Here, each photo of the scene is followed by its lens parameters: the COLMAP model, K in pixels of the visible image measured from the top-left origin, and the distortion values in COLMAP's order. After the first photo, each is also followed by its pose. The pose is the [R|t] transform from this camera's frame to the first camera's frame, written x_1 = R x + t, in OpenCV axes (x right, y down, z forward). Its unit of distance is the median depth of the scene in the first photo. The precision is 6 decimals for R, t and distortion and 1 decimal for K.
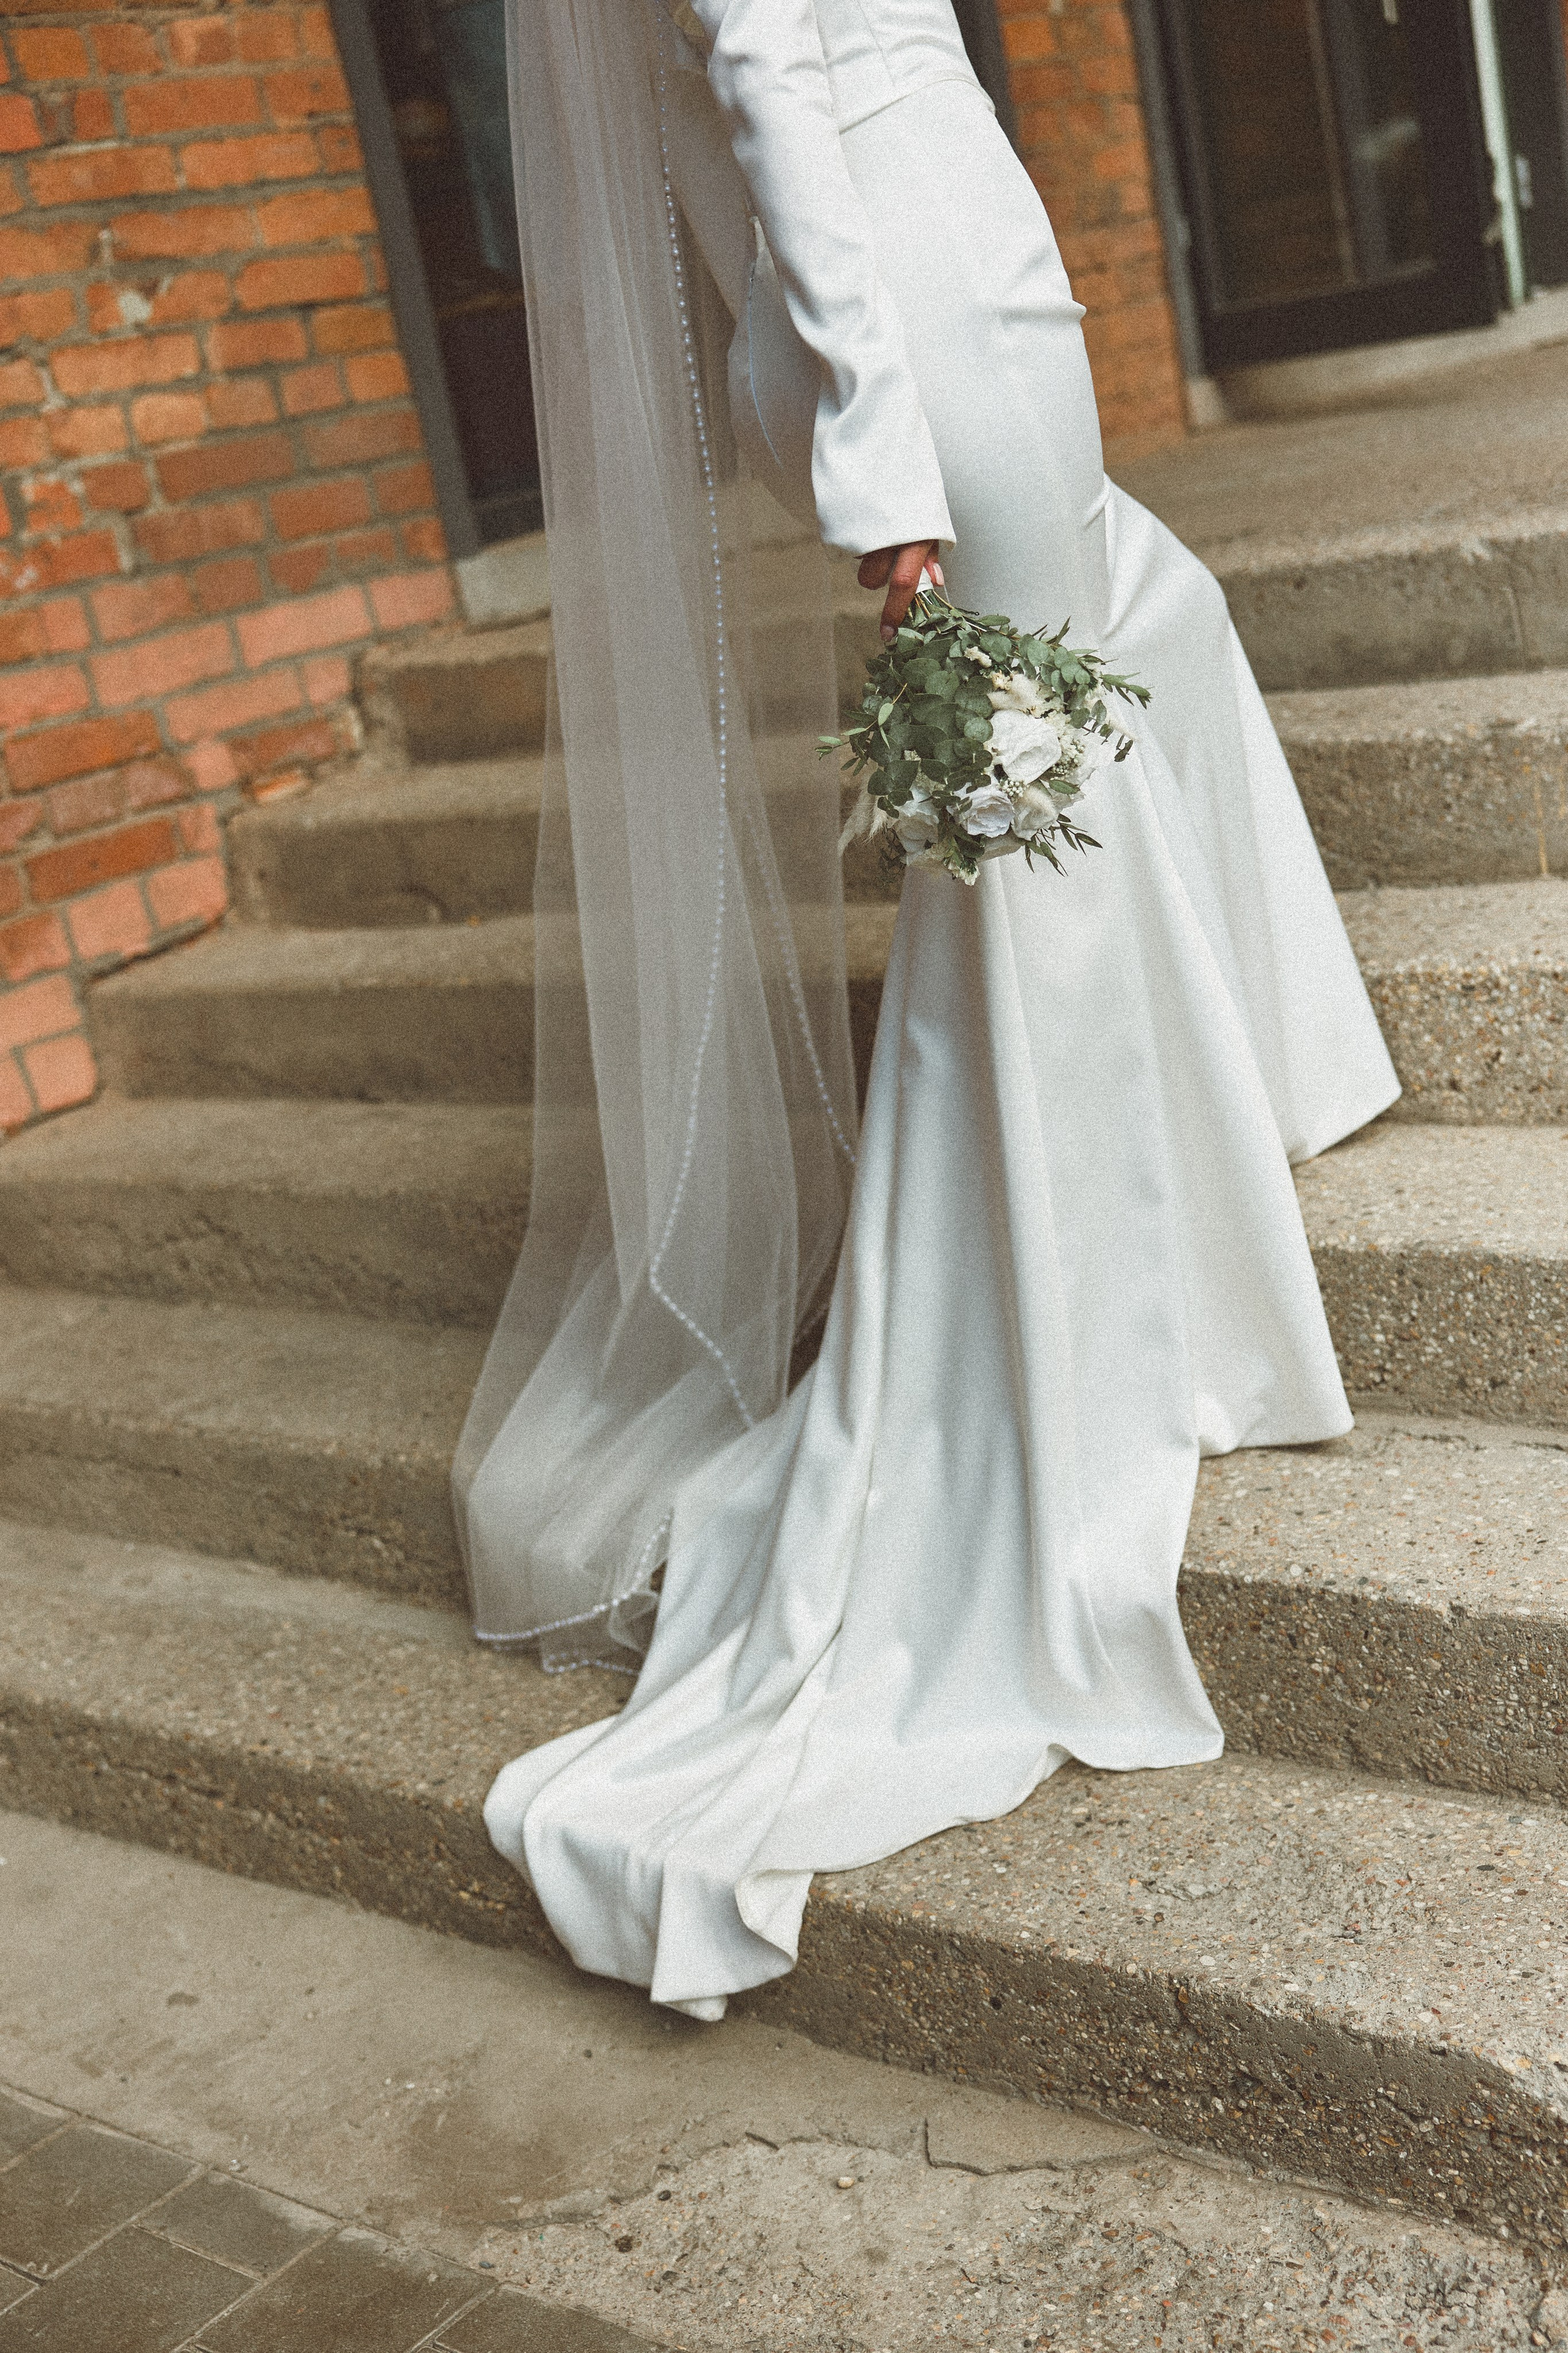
lens RADIAL K [[2949.5, 0, 775.1], [0, 2949.5, 1107.8], [0, 0, 1]] dist [-0.017702, 0.041790]
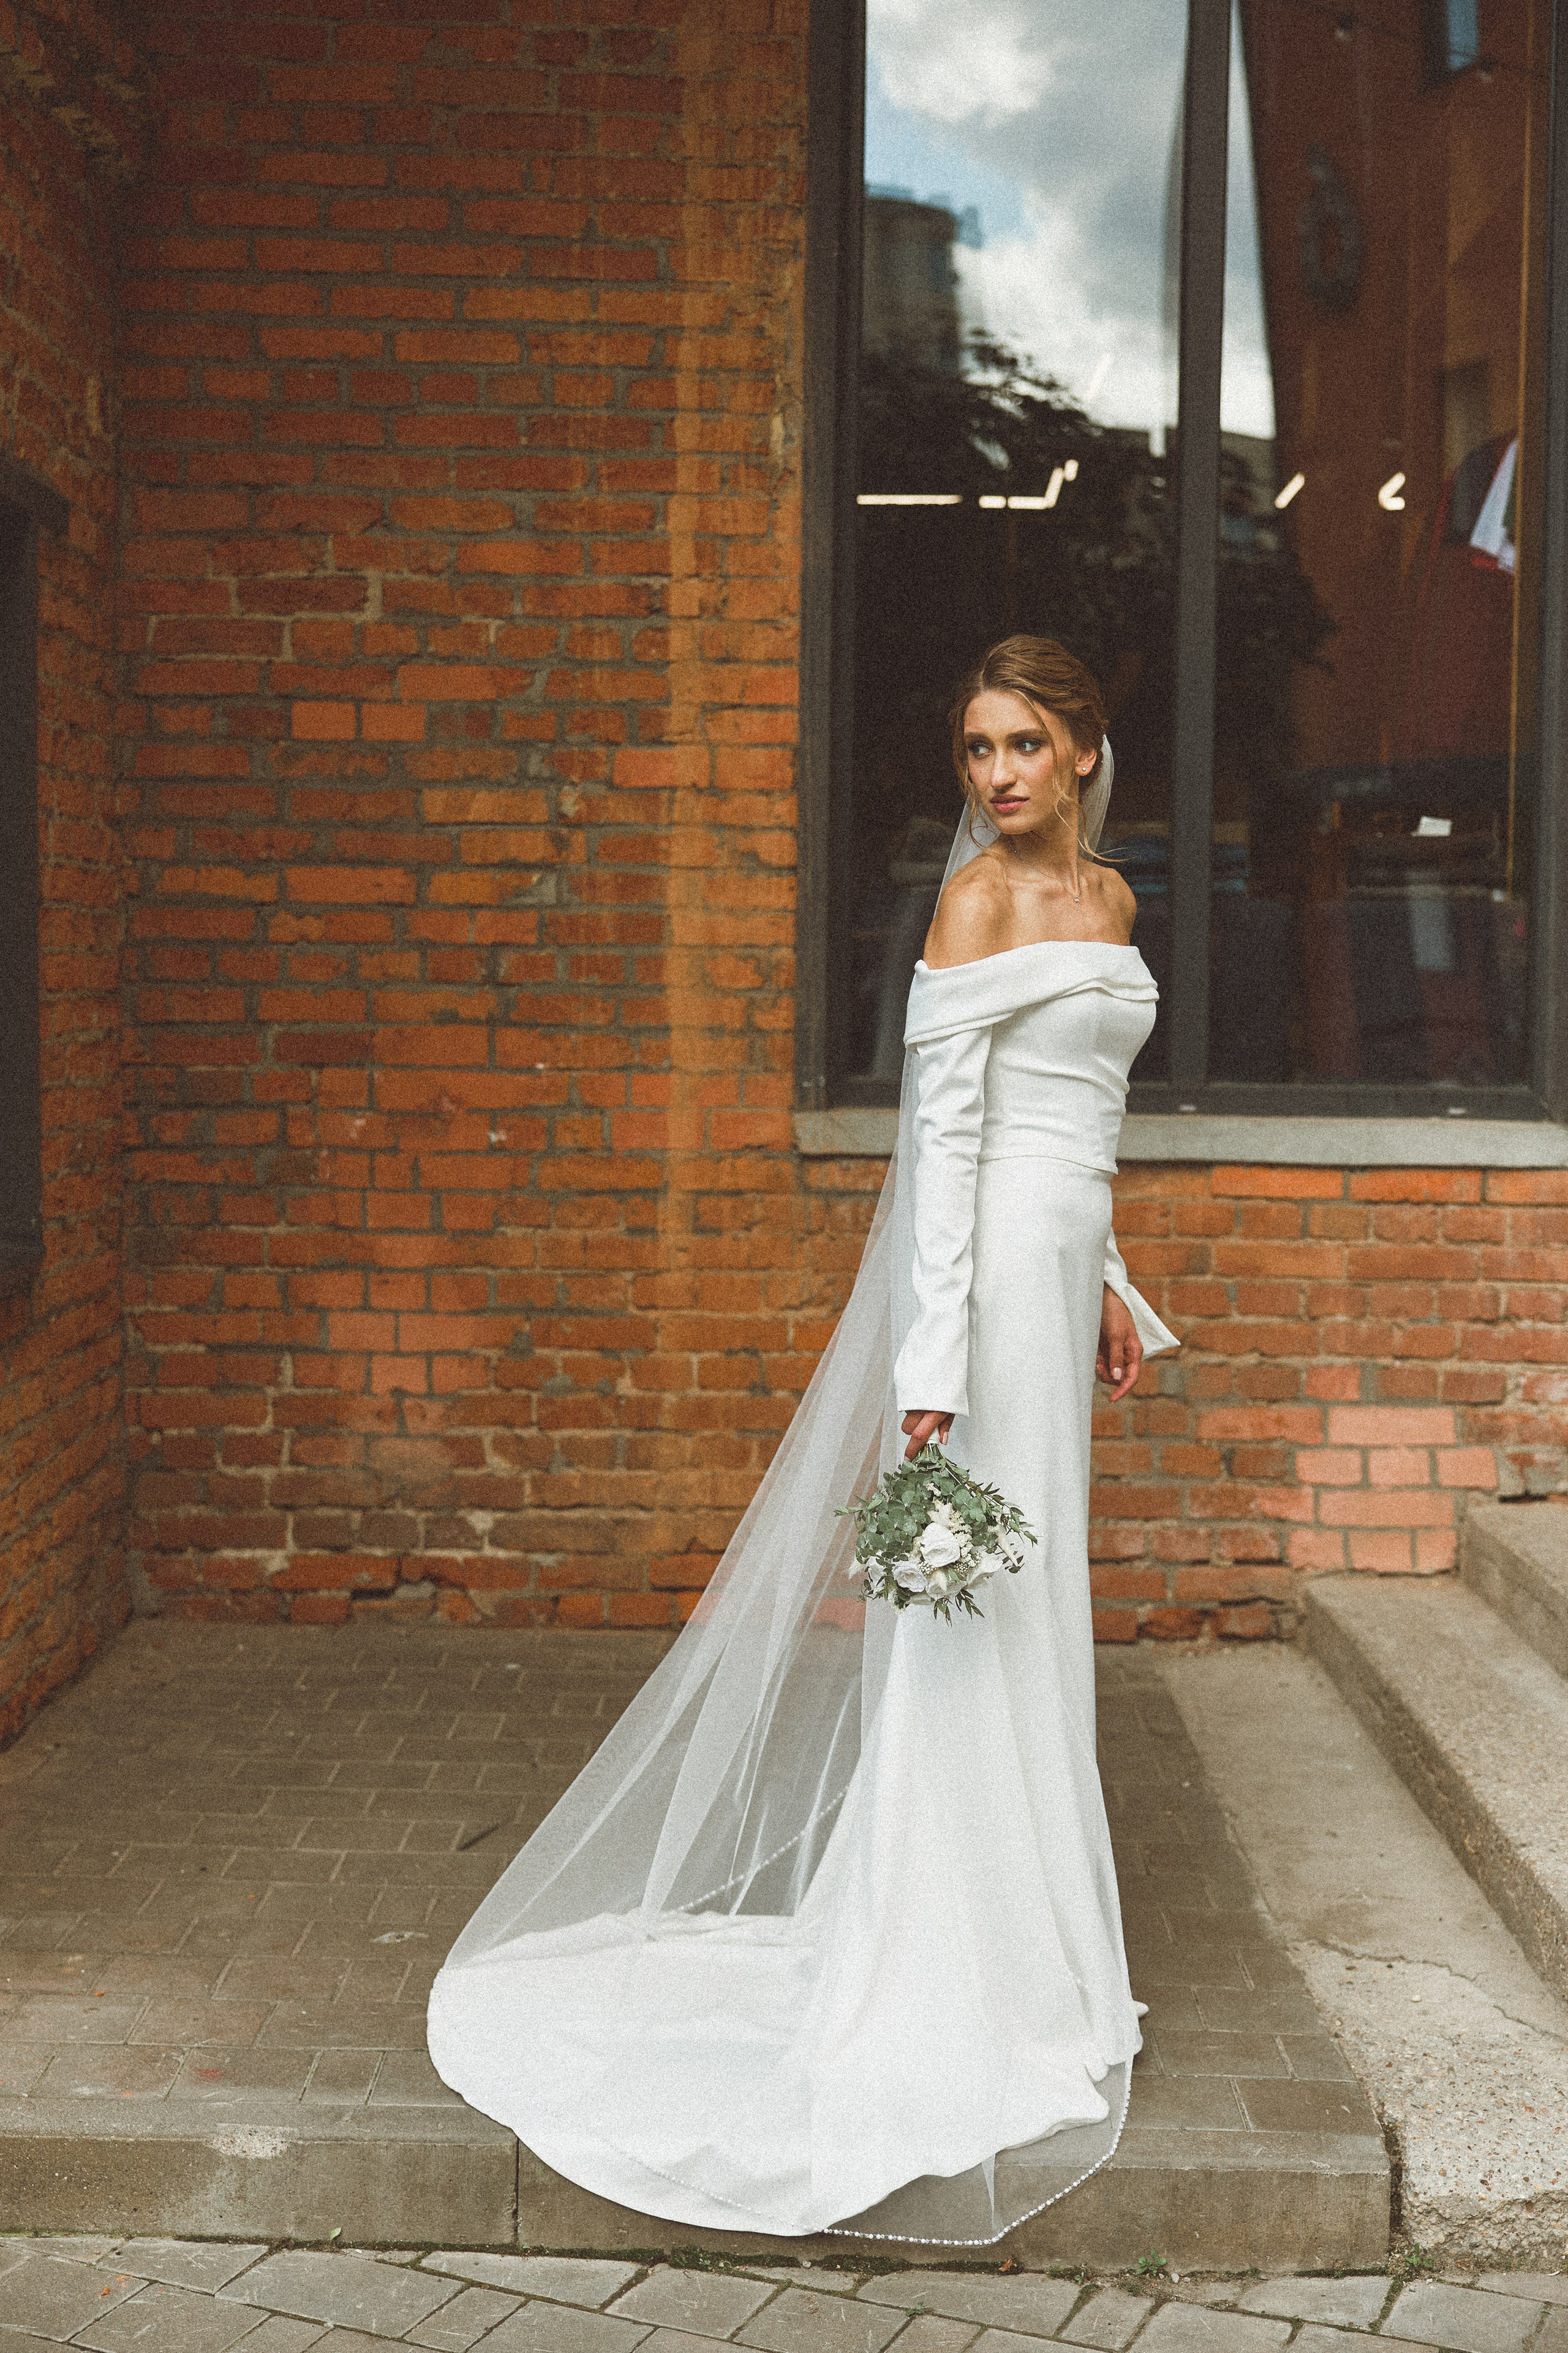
lens RADIAL K [[3006.4, 0, 780.0], [0, 3006.4, 1121.0], [0, 0, 1]] dist [-0.004413, 0.024698]
pose [[0.607389, 0.234029, -0.759150, 0.767154], [-0.318945, 0.947060, 0.036772, -0.061659], [0.727566, 0.219792, 0.649876, -0.465600]]
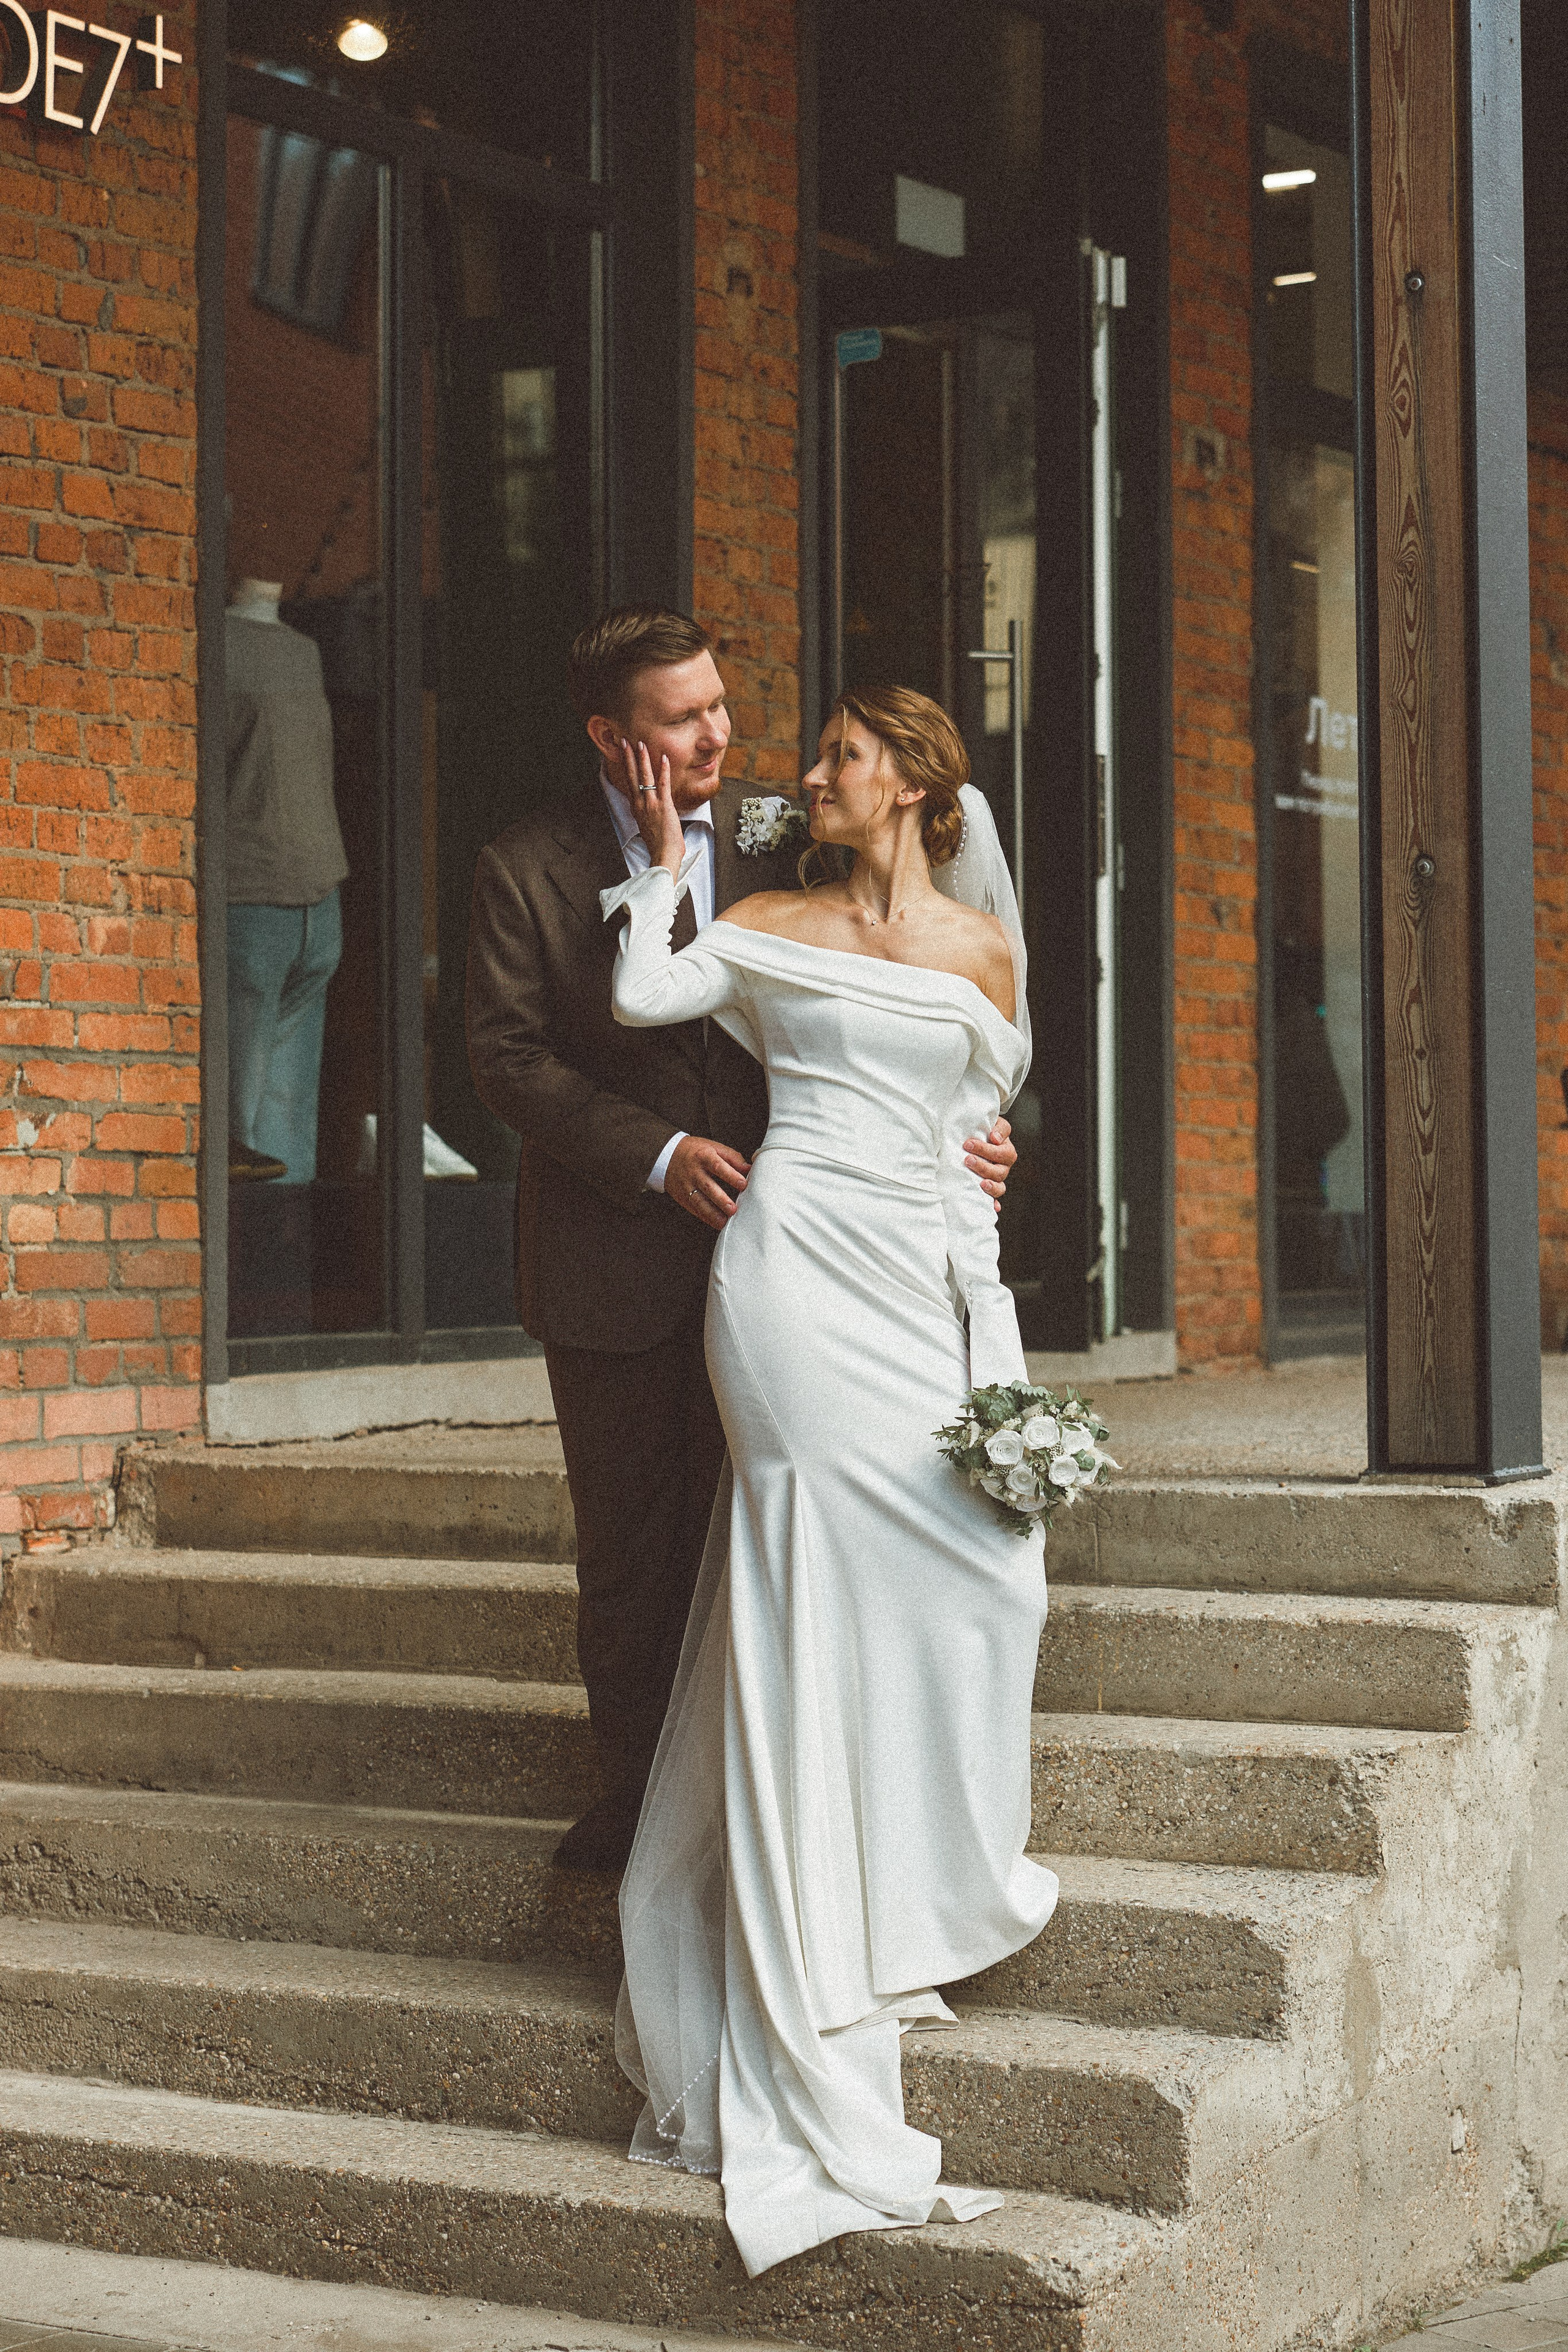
lens RADIAL K [[4488.2, 0, 779.8], [0, 4488.2, 1066.9], [0, 0, 1]] dist [-0.010268, 0.134163]
pose [[0.968626, 0.187496, 0.163122, -0.308389], [-0.130817, 0.942739, -0.306806, 0.317198], [-0.211306, 0.275841, 0.937689, -1.116391]]
